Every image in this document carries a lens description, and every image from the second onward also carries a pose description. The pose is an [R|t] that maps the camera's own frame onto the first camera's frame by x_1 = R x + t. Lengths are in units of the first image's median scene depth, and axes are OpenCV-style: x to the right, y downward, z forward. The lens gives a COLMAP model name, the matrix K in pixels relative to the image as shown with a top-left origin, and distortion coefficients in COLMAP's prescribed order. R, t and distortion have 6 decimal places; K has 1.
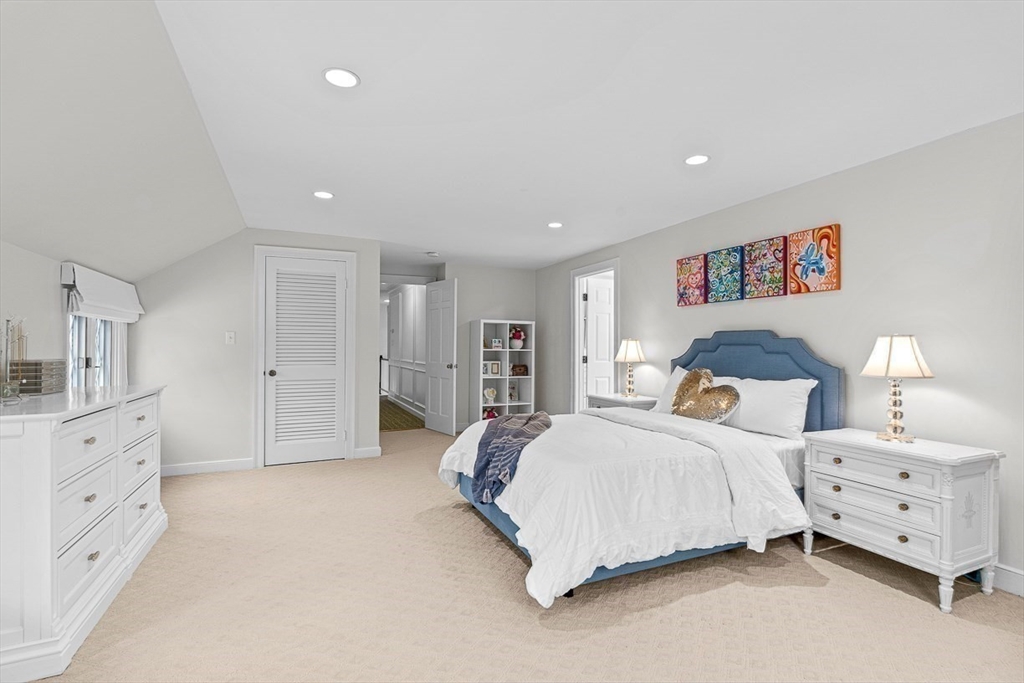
lens RADIAL K [[477.4, 0, 508.6], [0, 477.4, 340.0], [0, 0, 1]] dist [-0.000282, -0.000444]
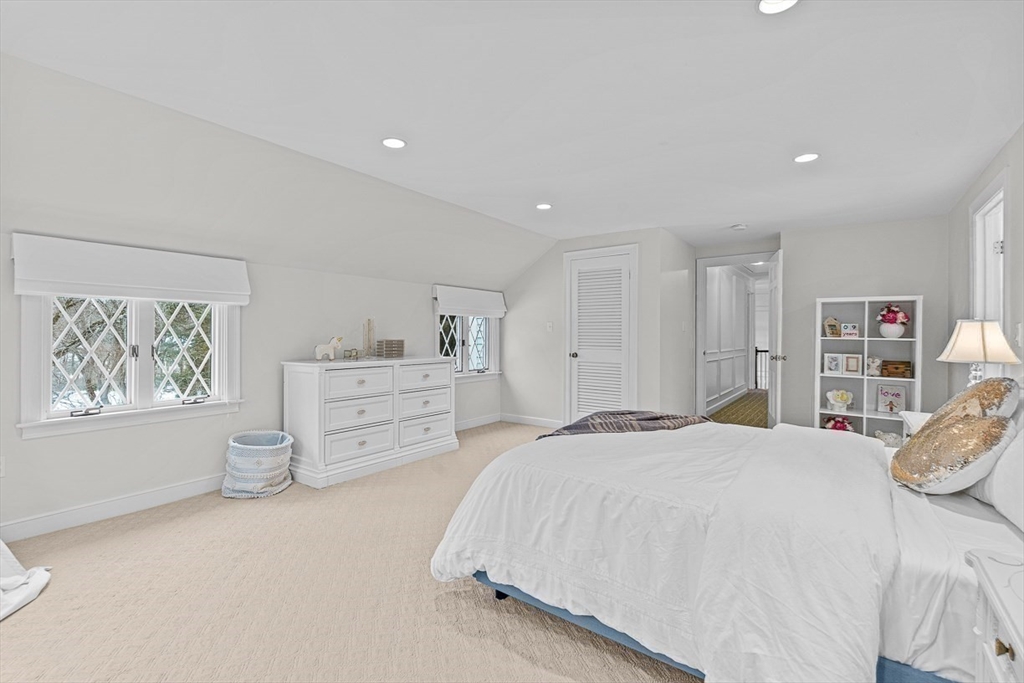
lens RADIAL K [[453.1, 0, 510.2], [0, 453.1, 338.1], [0, 0, 1]] dist [-0.003268, -0.000047]
pose [[0.489304, 0.007877, -0.872078, 0.873554], [0.008312, 0.999872, 0.013695, 0.016966], [0.872073, -0.013949, 0.489176, 0.571655]]
